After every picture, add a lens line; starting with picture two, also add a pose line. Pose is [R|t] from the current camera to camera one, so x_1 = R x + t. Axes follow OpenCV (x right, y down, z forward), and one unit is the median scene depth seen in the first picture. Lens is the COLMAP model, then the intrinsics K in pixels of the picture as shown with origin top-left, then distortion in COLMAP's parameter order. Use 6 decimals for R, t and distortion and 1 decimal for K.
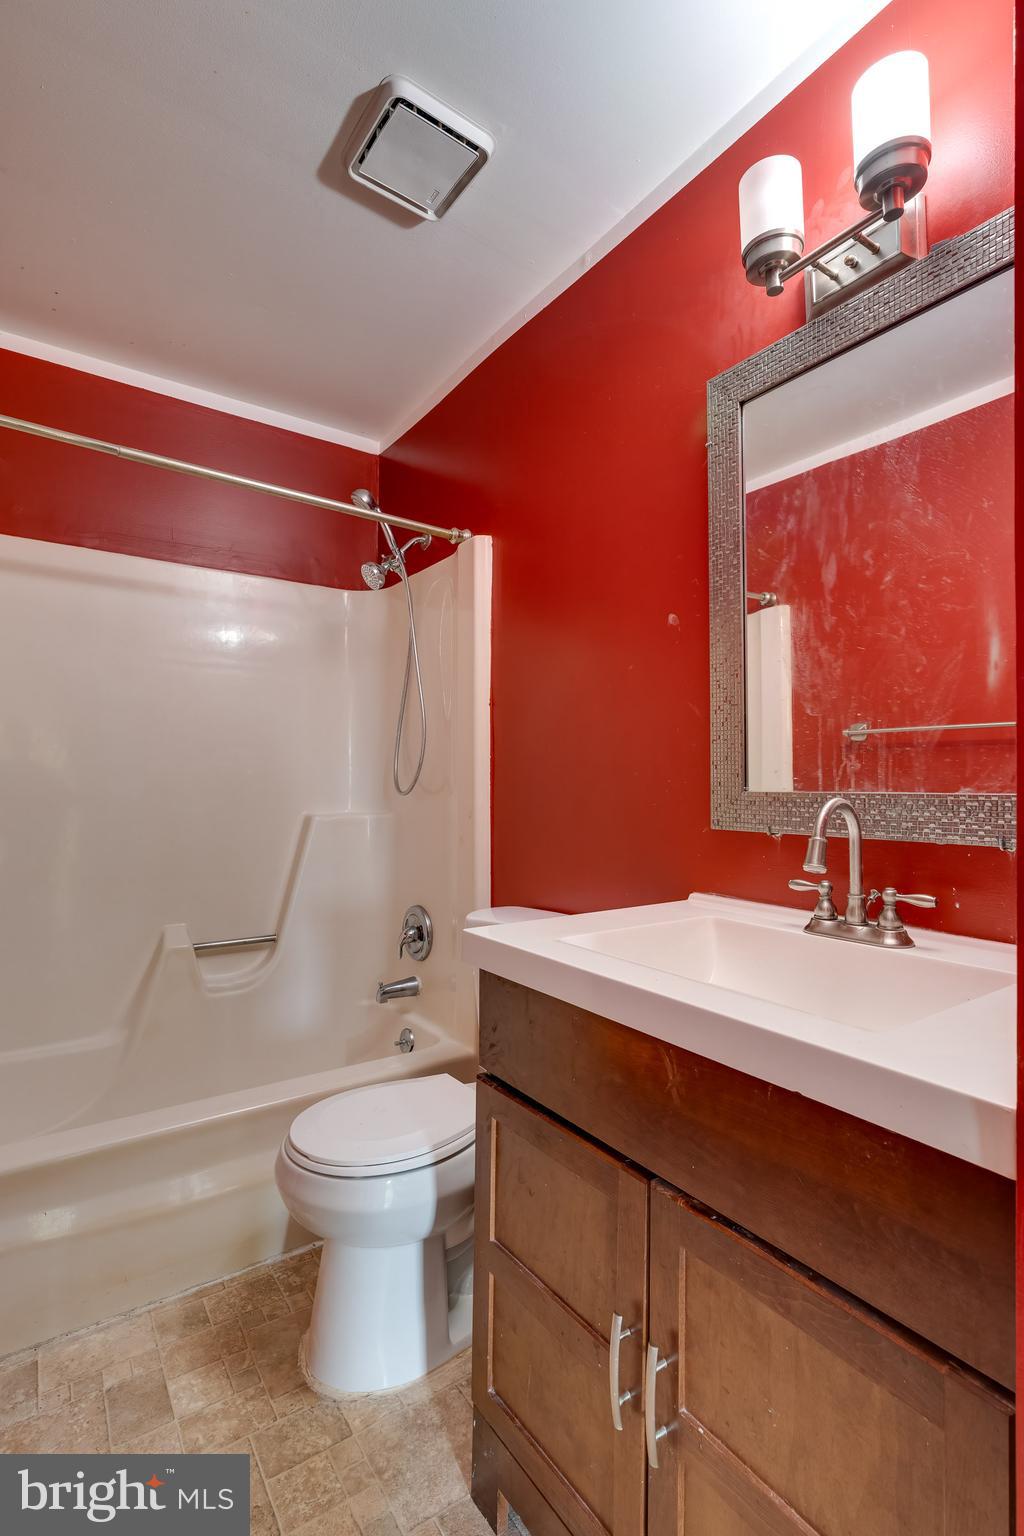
lens RADIAL K [[720.4, 0, 512.6], [0, 720.4, 772.7], [0, 0, 1]] dist [0.004510, 0.003154]
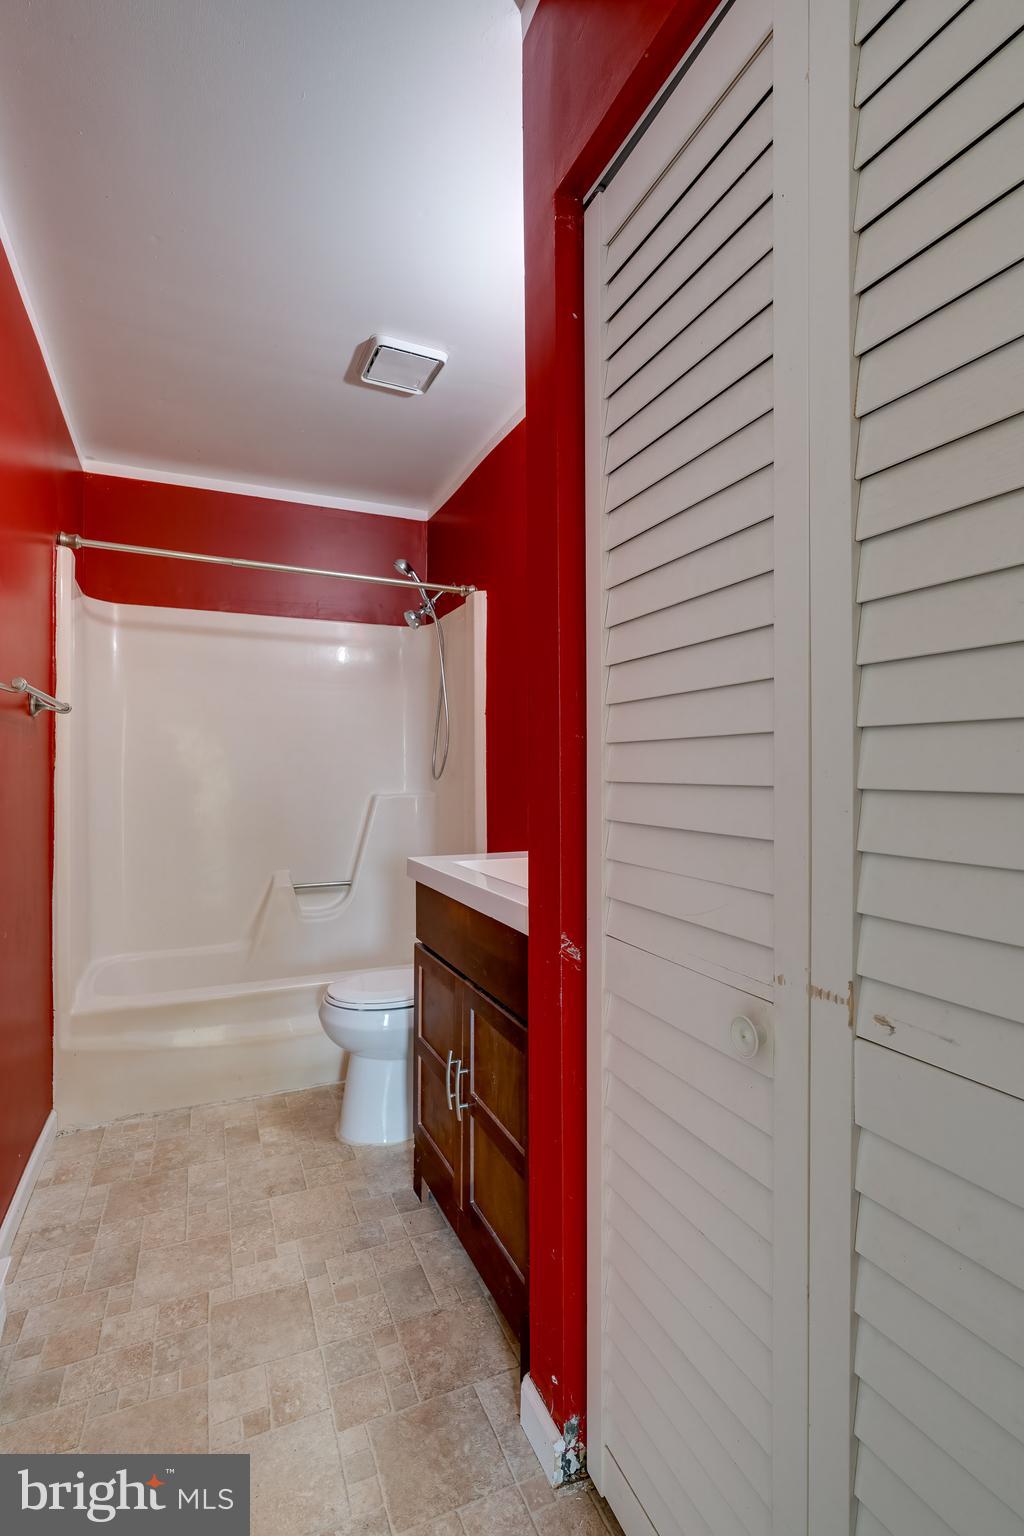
lens RADIAL K [[720.4, 0, 513.1], [0, 720.4, 767.4], [0, 0, 1]] dist [0.004510, 0.003154]
pose [[0.981589, -0.006017, -0.190909, 0.282765], [0.007966, 0.999924, 0.009447, -0.004789], [0.190838, -0.010794, 0.981562, -0.344347]]
